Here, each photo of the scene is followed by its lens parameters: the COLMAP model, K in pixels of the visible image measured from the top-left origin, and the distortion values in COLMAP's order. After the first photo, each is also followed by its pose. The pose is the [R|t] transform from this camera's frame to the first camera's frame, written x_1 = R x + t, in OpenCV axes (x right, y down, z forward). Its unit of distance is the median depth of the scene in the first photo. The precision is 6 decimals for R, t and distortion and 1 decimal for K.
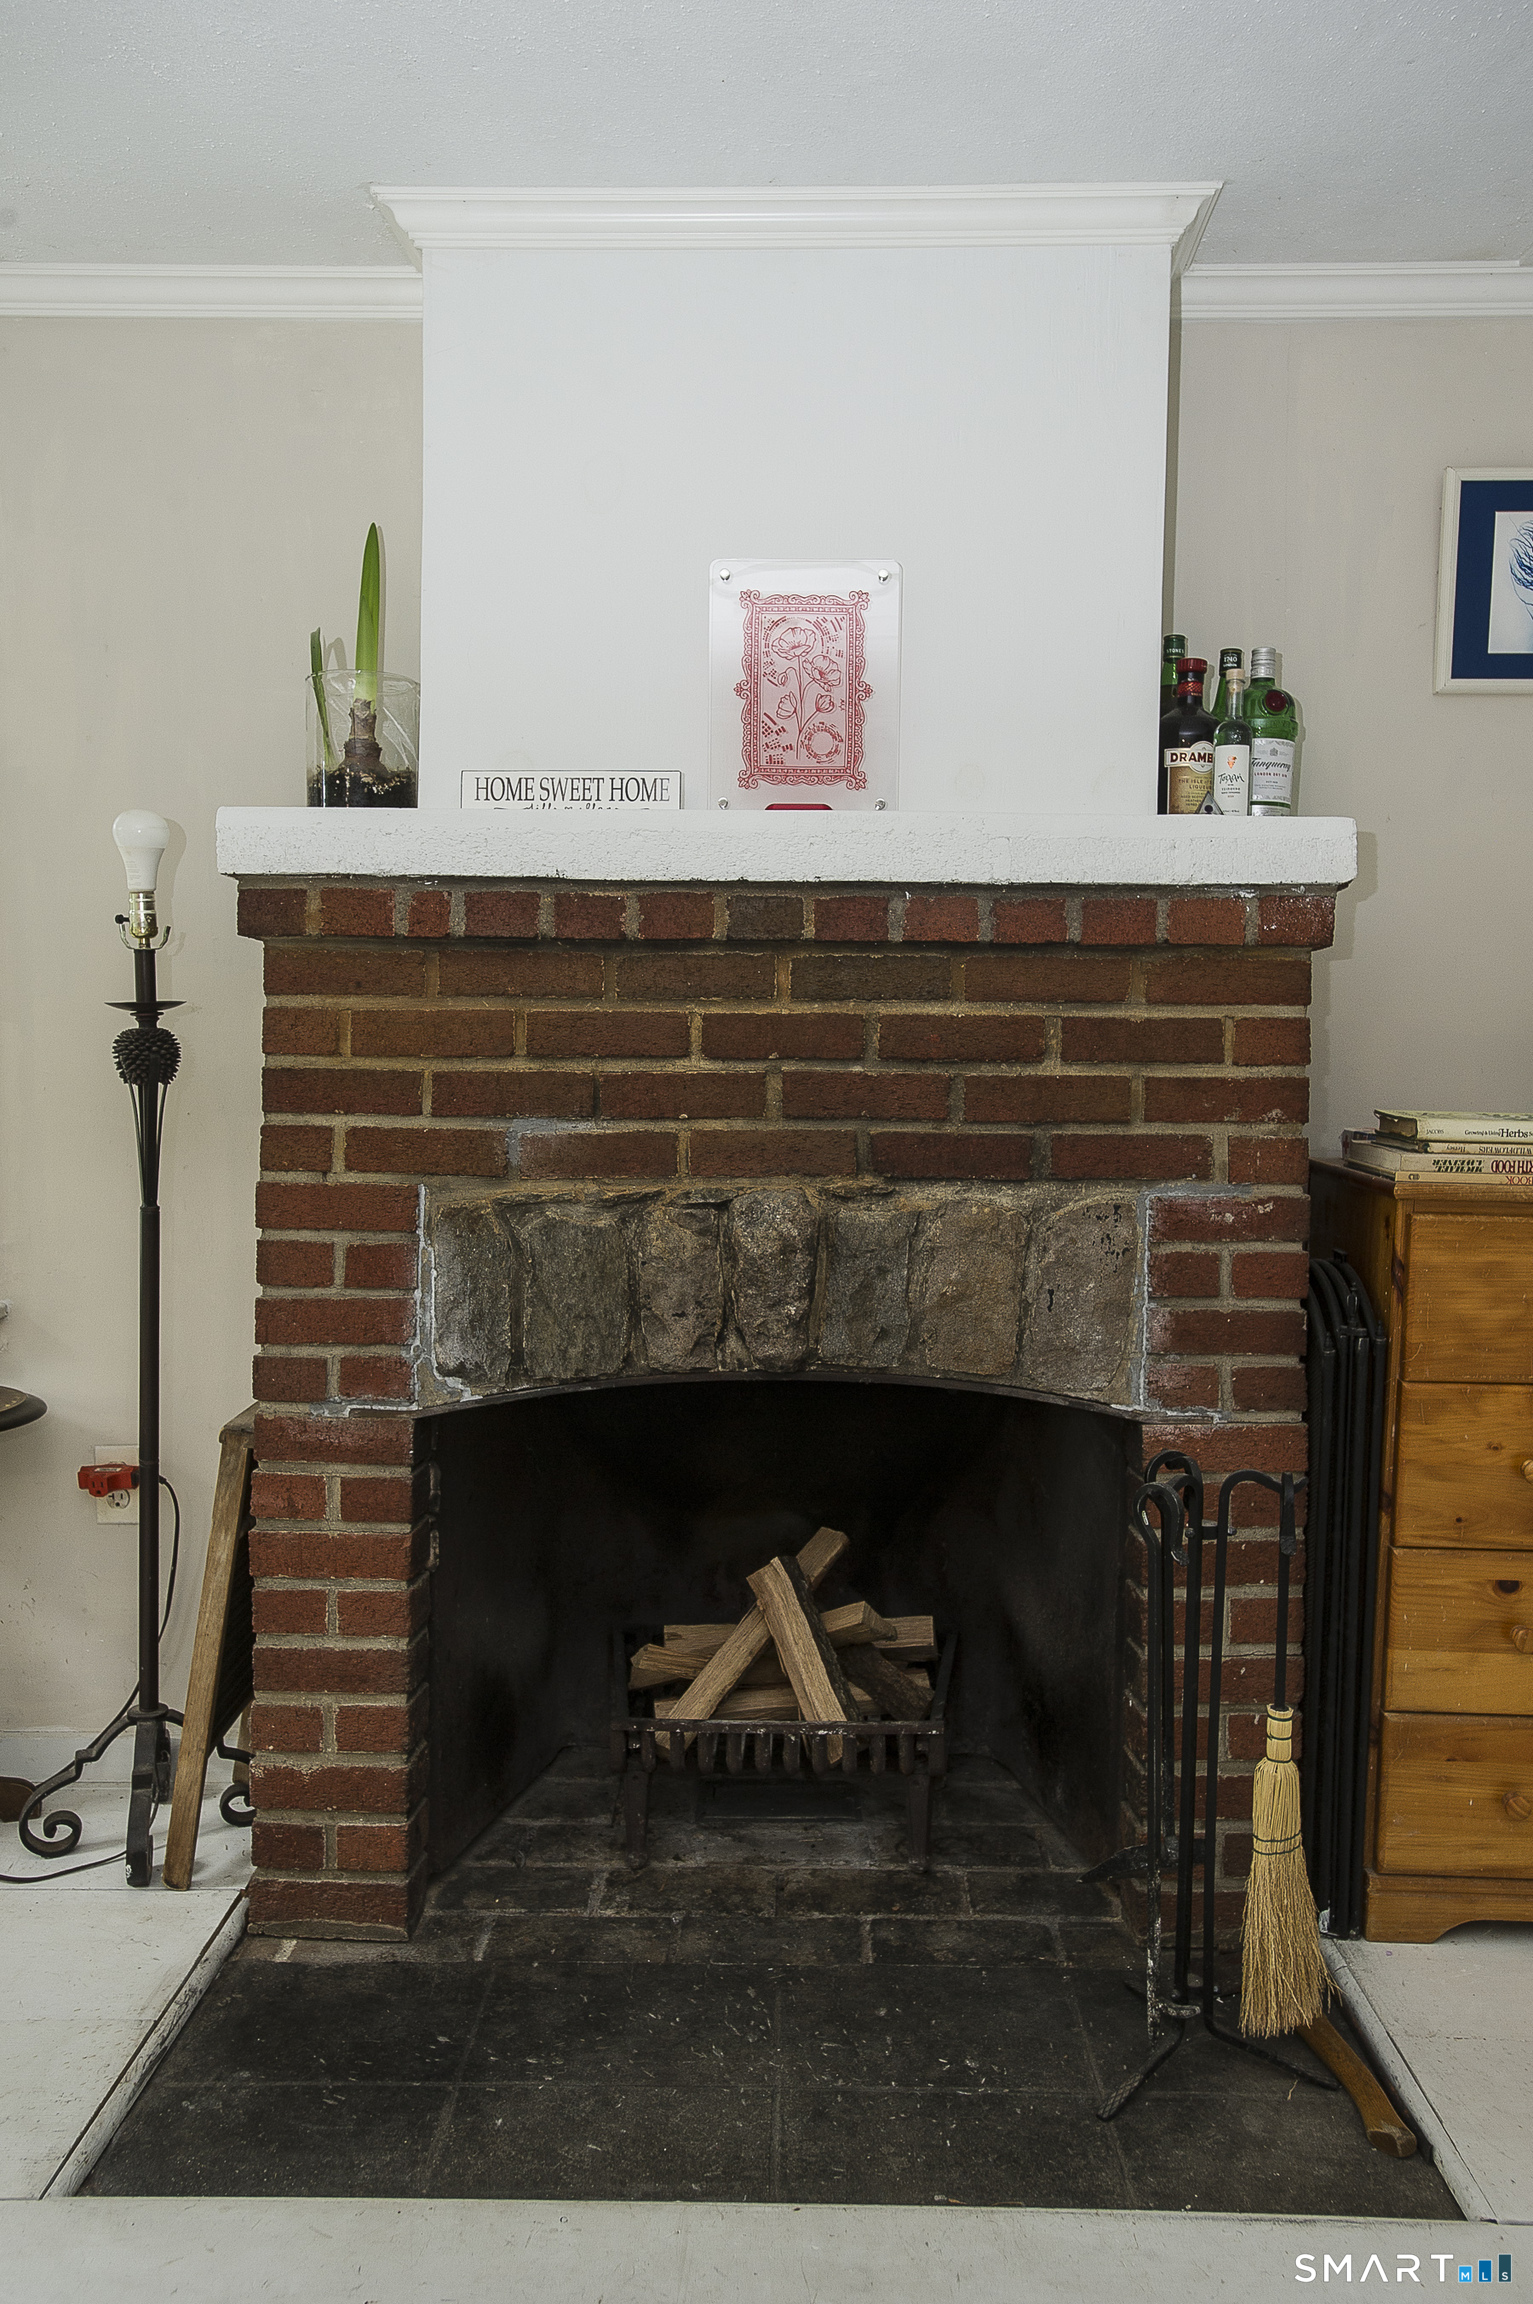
lens RADIAL K [[1706.1, 0, 766.5], [0, 1706.1, 1152.0], [0, 0, 1]] dist [0.005797, 0.001487]
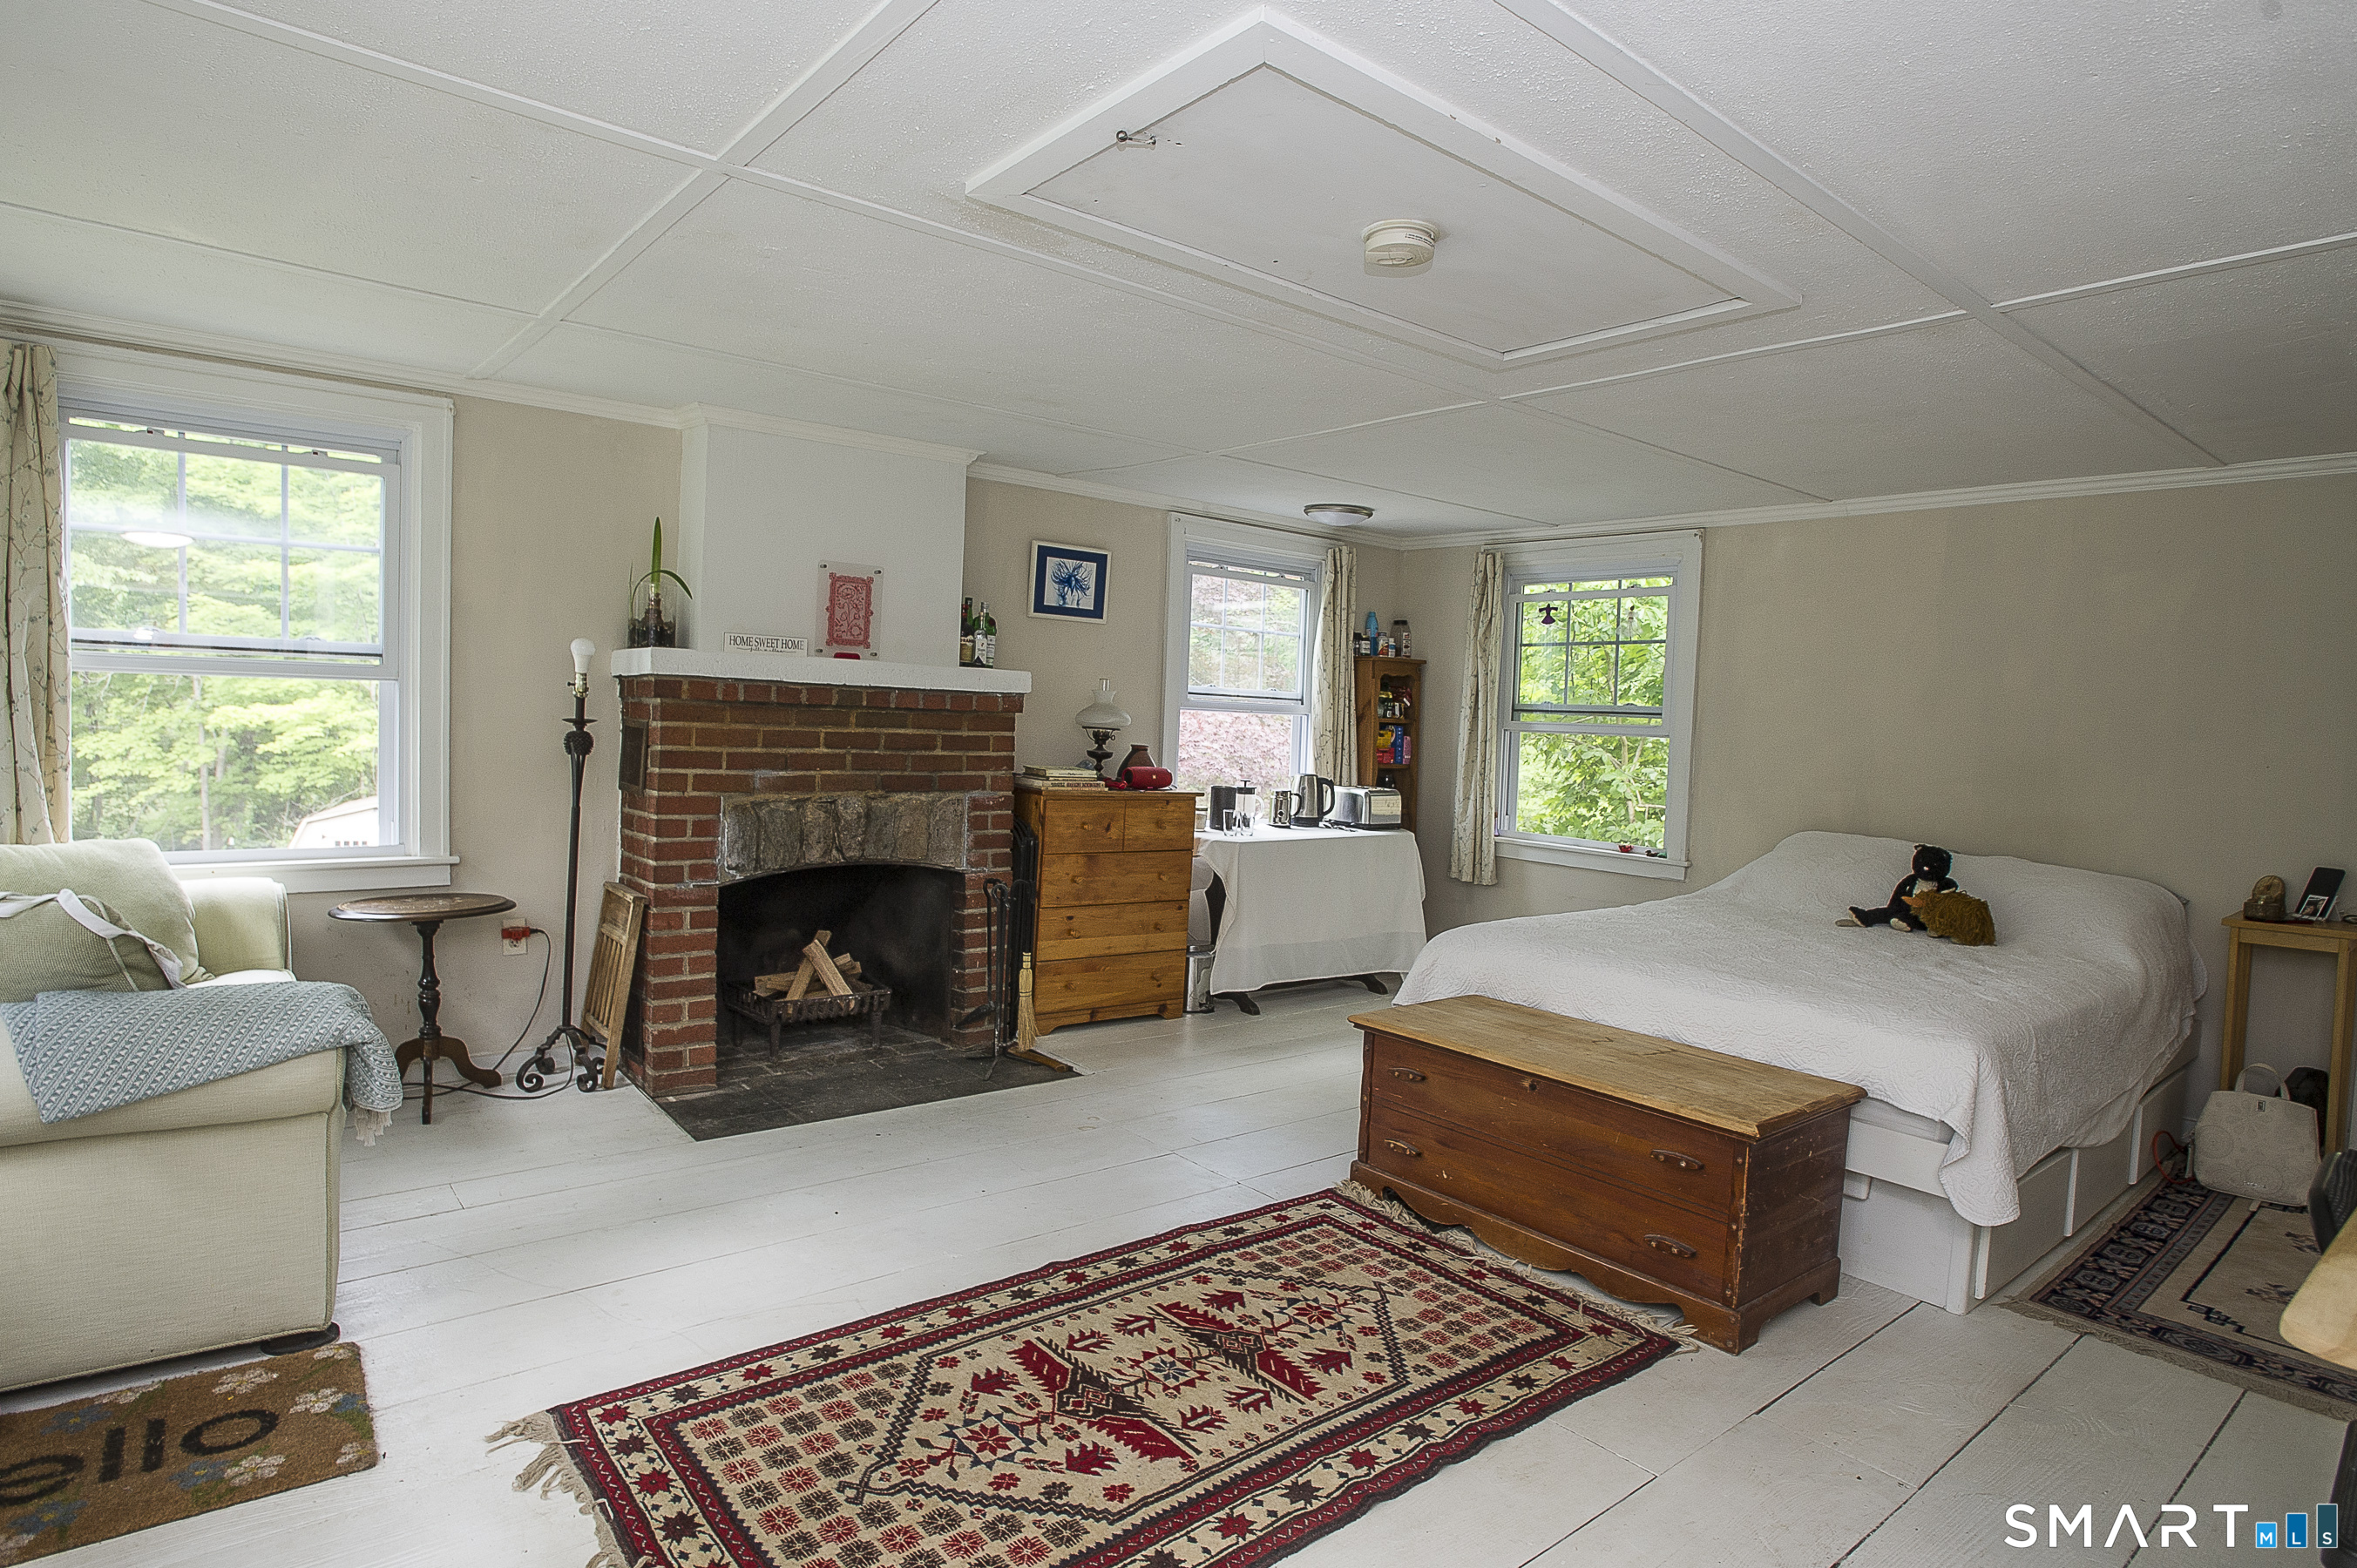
lens RADIAL K [[1129.0, 0, 1178.5], [0, 1129.0, 784.0], [0, 0, 1]] dist [-0.000381, -0.000102]
pose [[0.774196, -0.009014, 0.632882, -0.734174], [-0.000794, 0.999884, 0.015213, -0.024843], [-0.632945, -0.012280, 0.774099, -0.743315]]
